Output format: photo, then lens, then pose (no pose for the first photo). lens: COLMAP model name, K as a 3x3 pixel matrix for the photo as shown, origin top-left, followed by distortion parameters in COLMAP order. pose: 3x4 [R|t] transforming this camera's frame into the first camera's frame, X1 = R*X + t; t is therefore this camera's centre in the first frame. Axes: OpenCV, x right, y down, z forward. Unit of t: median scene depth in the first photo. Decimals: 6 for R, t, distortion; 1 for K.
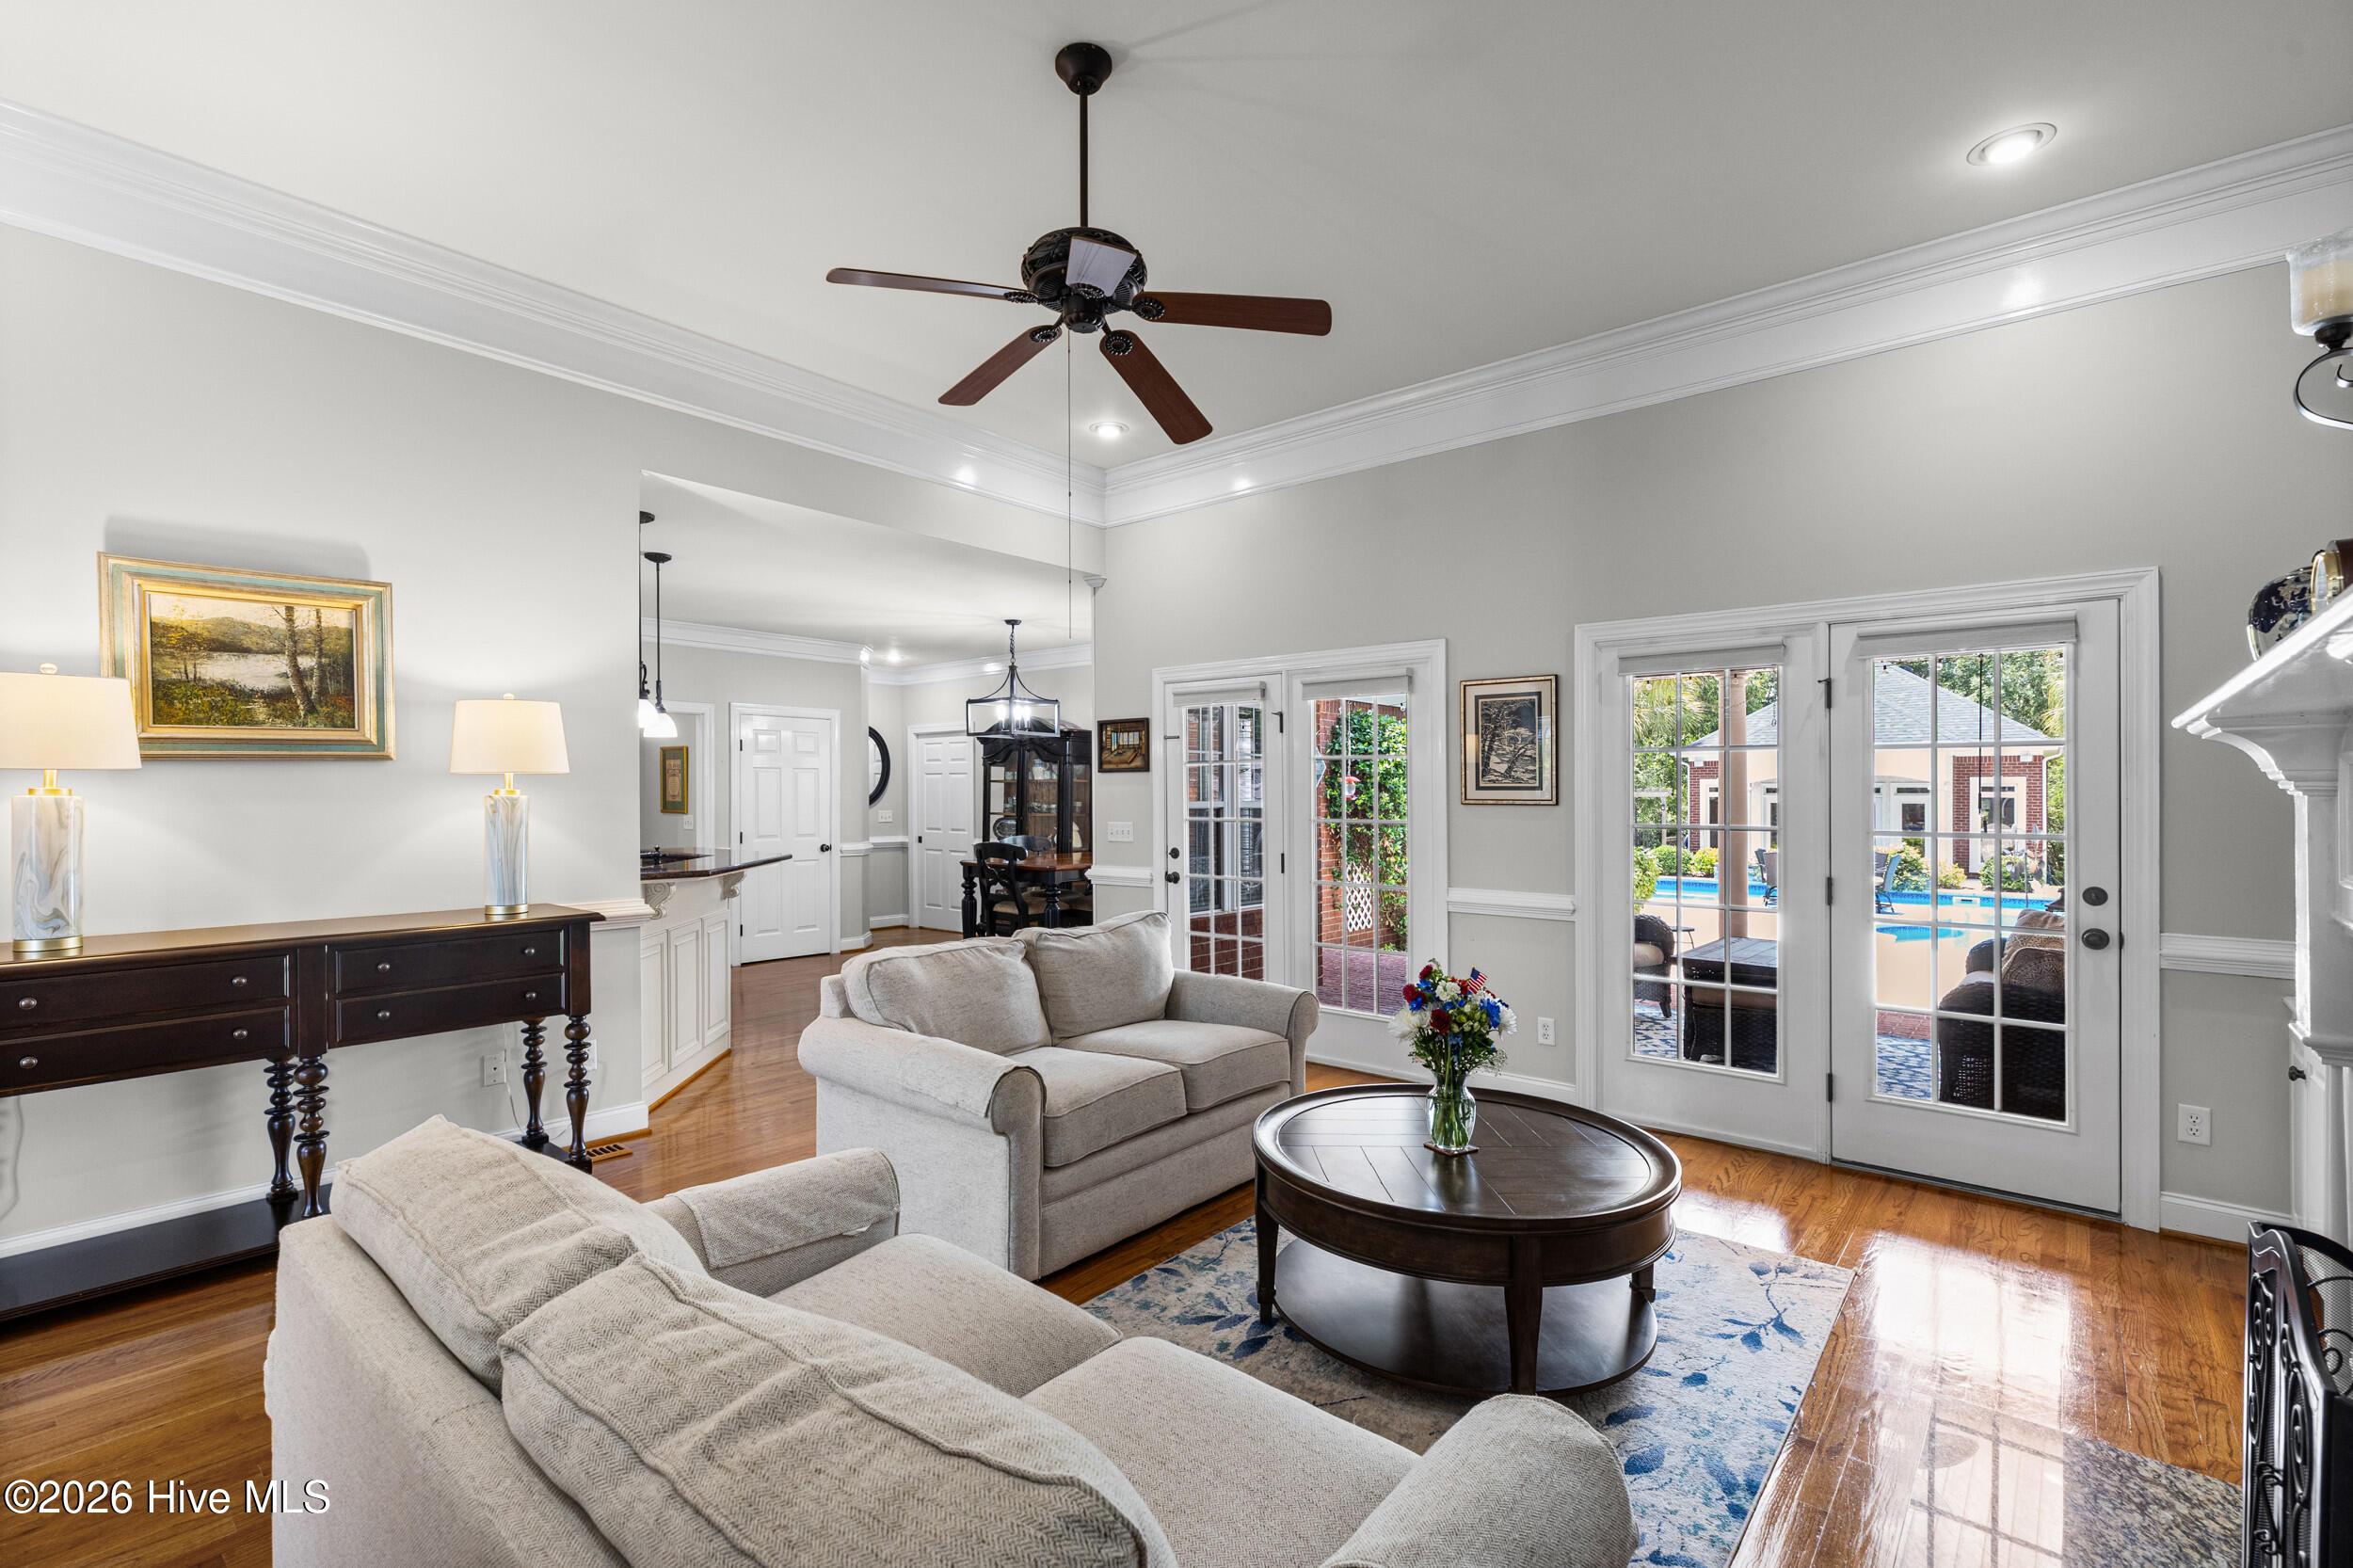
lens RADIAL K [[1054.7, 0, 1164.0], [0, 1054.7, 785.0], [0, 0, 1]] dist [0.004258, 0.000490]
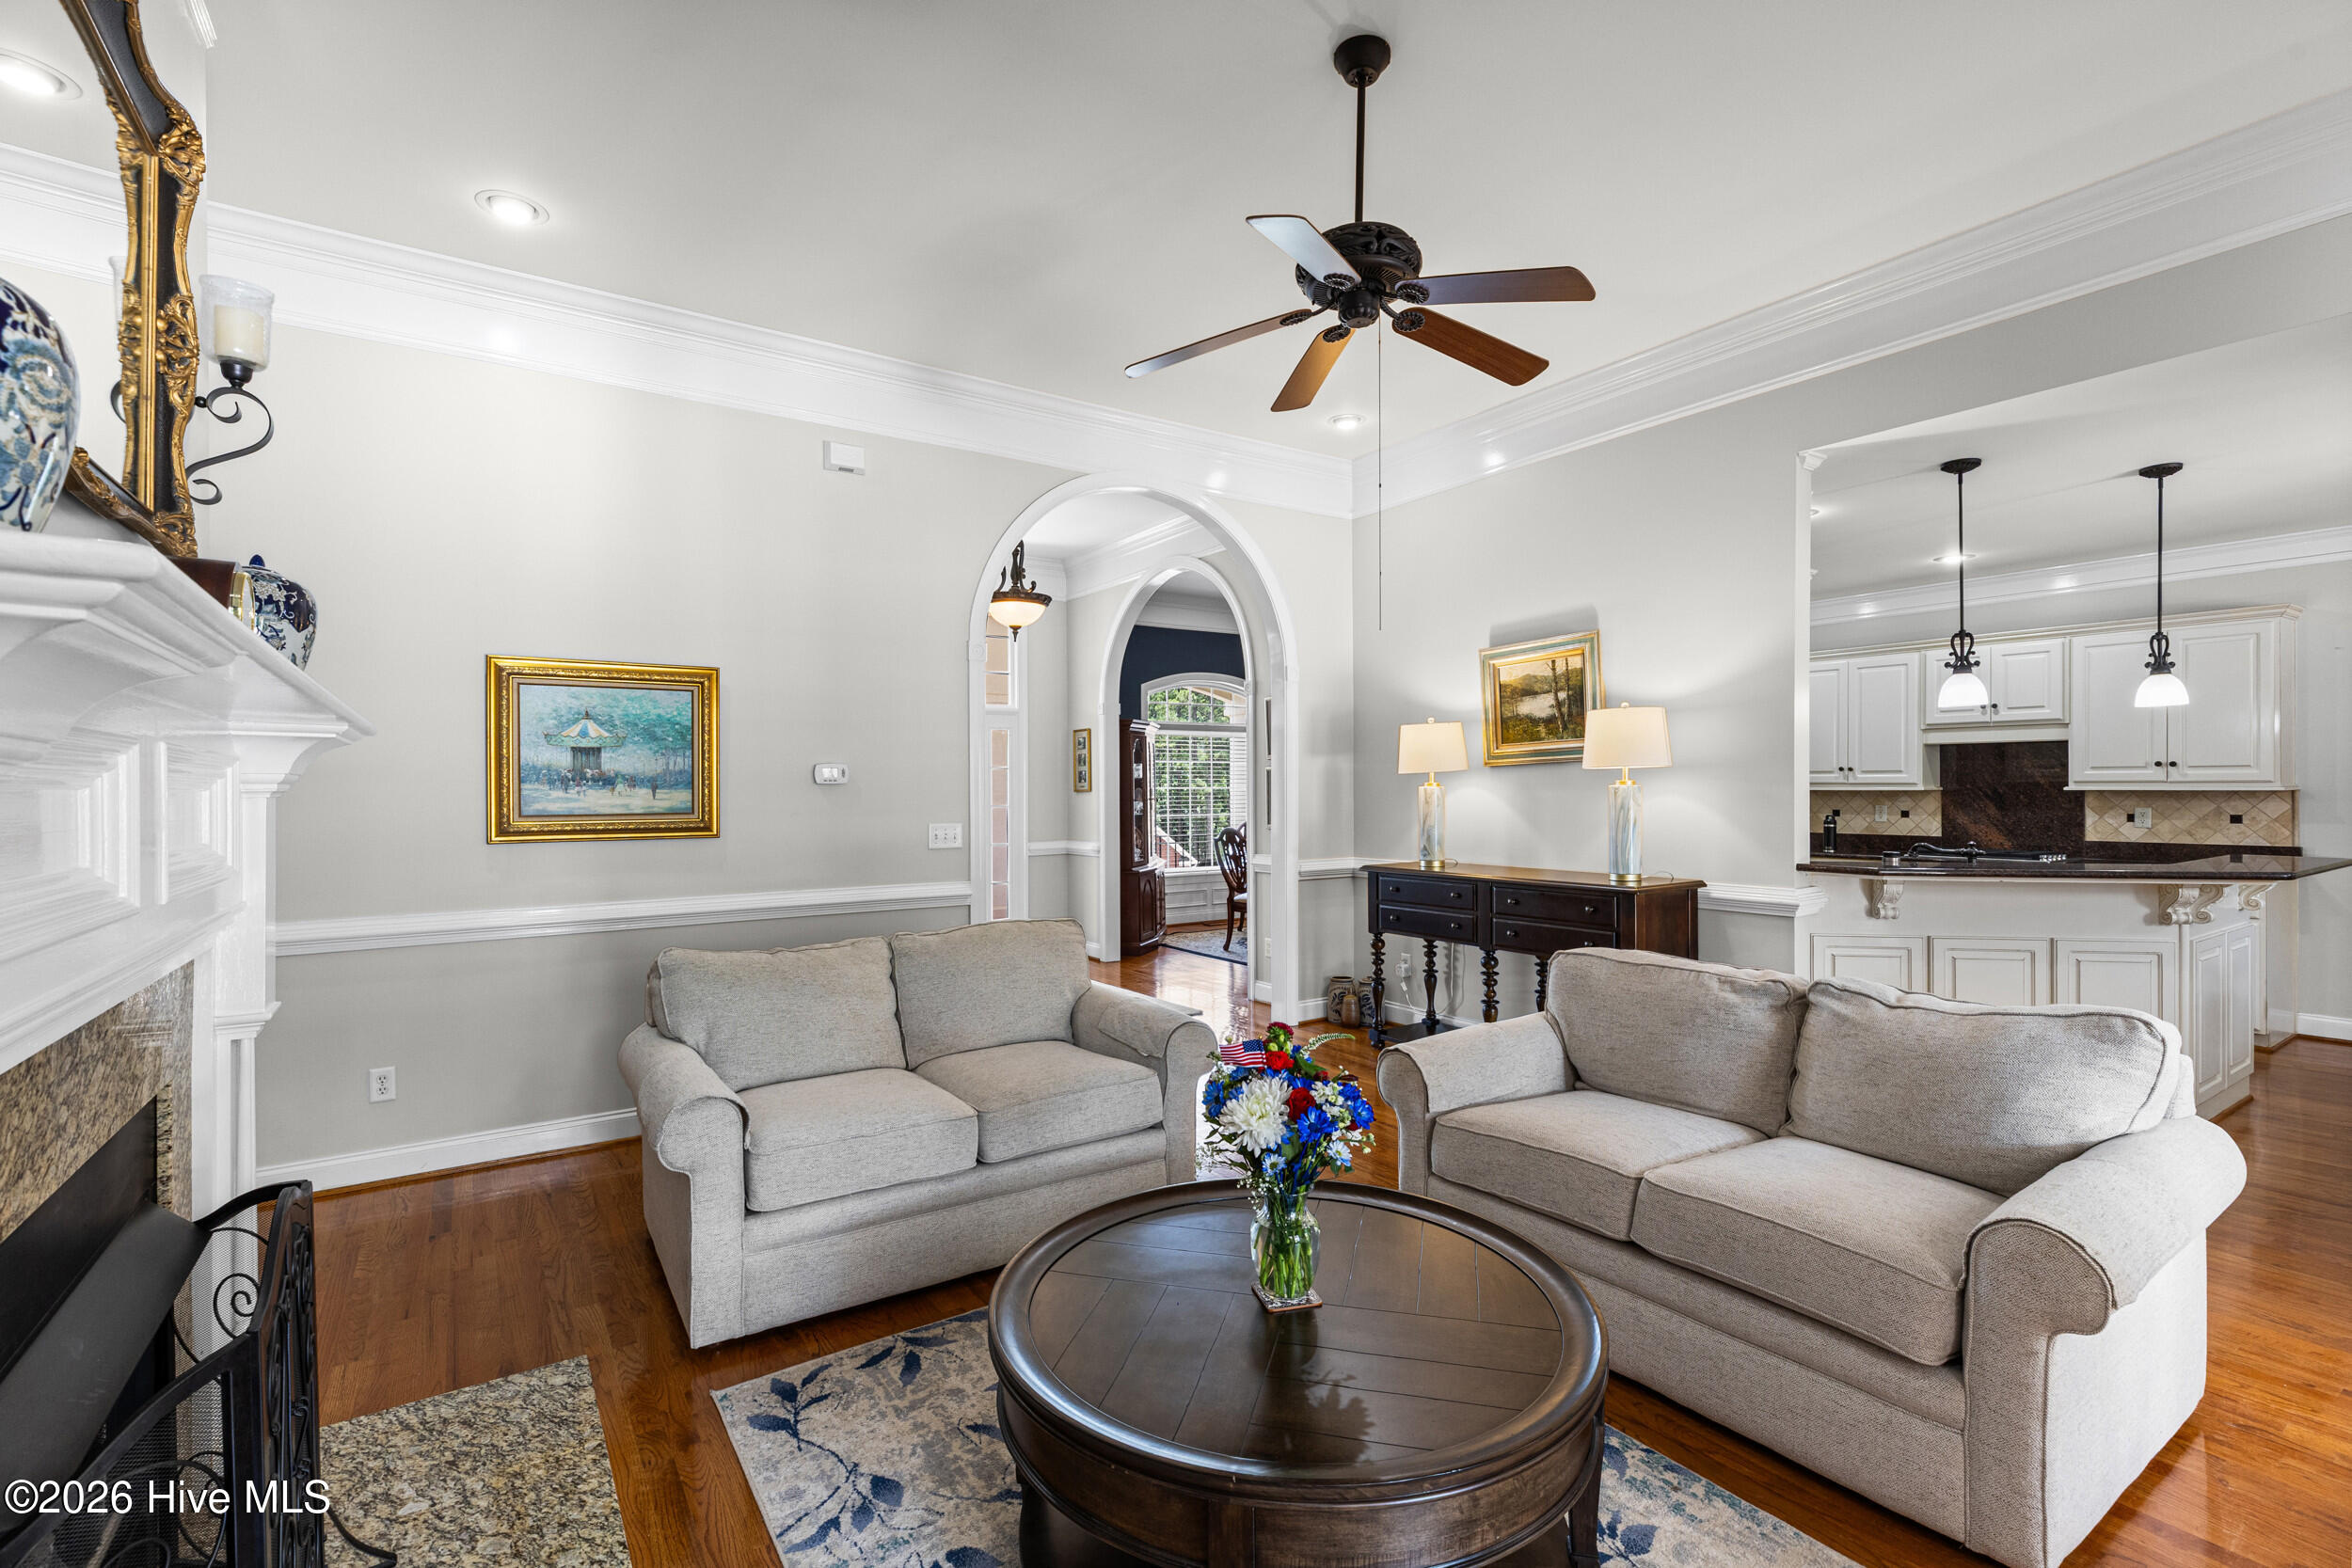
lens RADIAL K [[1054.1, 0, 1183.4], [0, 1054.1, 791.0], [0, 0, 1]] dist [0.004258, 0.000490]
pose [[-0.268705, 0.004868, -0.963210, 0.547873], [0.015273, 0.999883, 0.000792, 0.005774], [0.963101, -0.014498, -0.268748, 0.648028]]
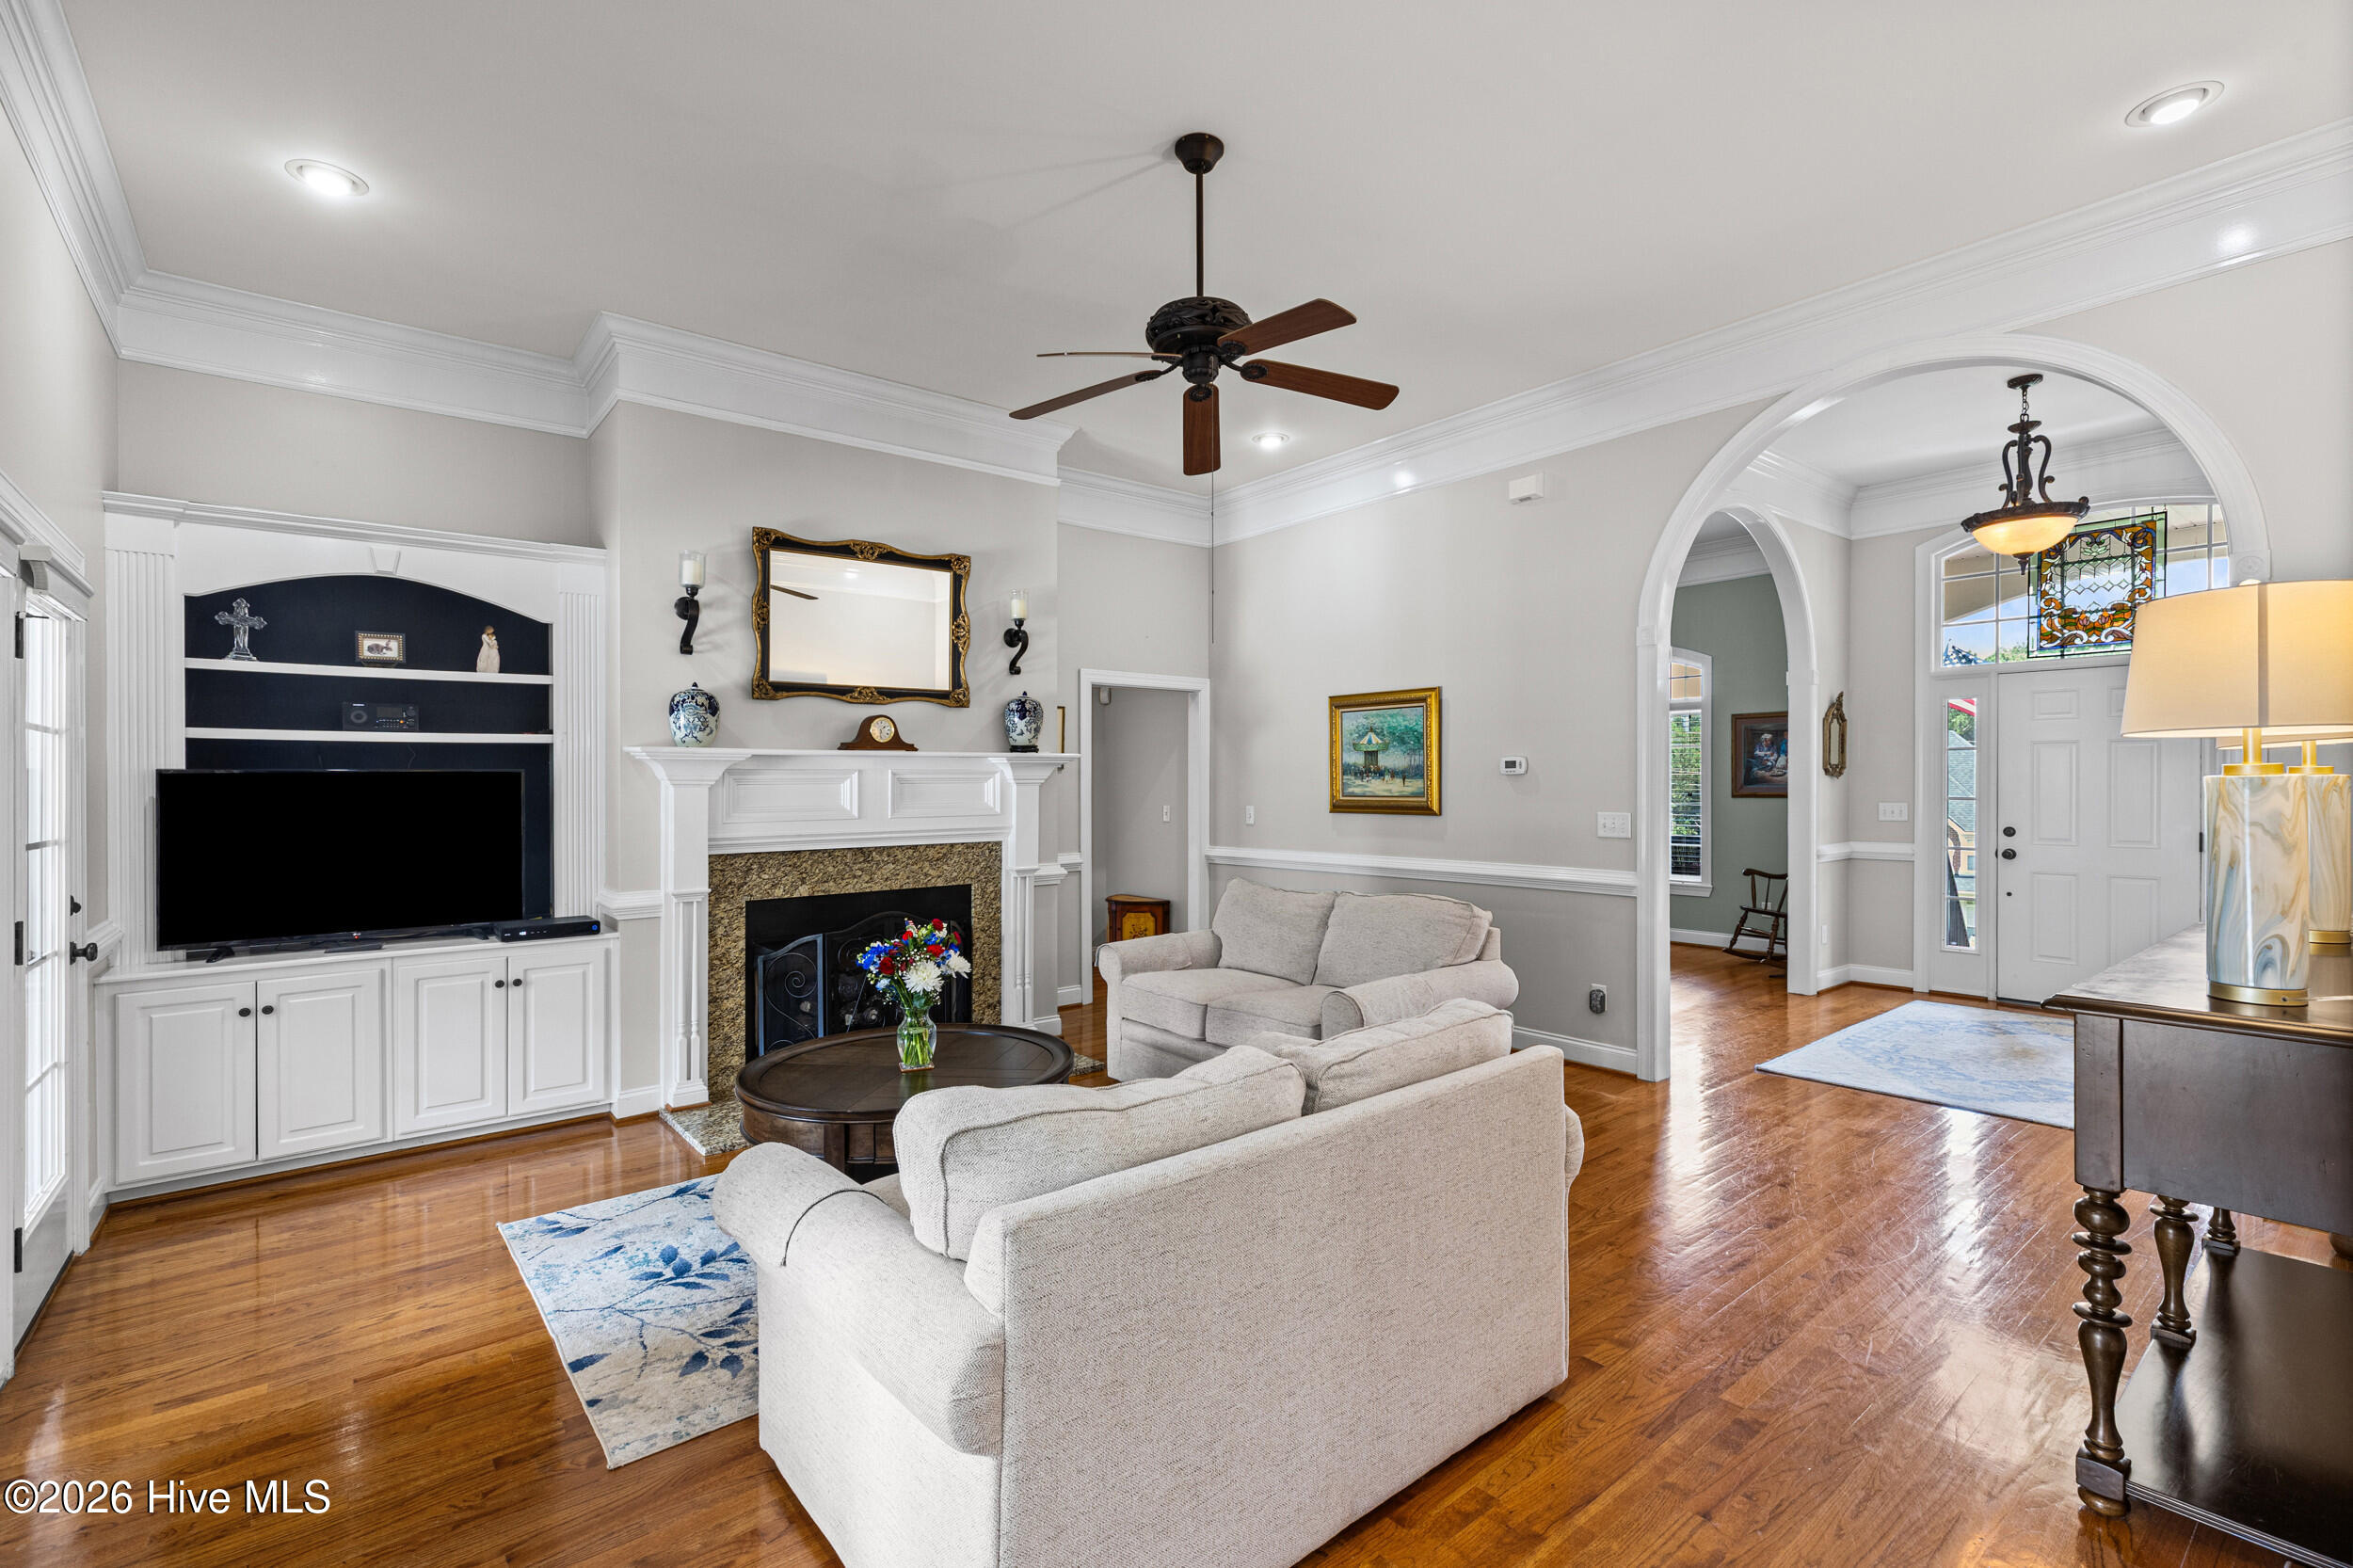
lens RADIAL K [[1054.7, 0, 1187.4], [0, 1054.7, 783.3], [0, 0, 1]] dist [0.004258, 0.000490]
pose [[-0.984601, 0.007408, 0.174657, -0.148340], [0.006186, 0.999952, -0.007540, 0.011040], [-0.174705, -0.006344, -0.984600, 1.247385]]
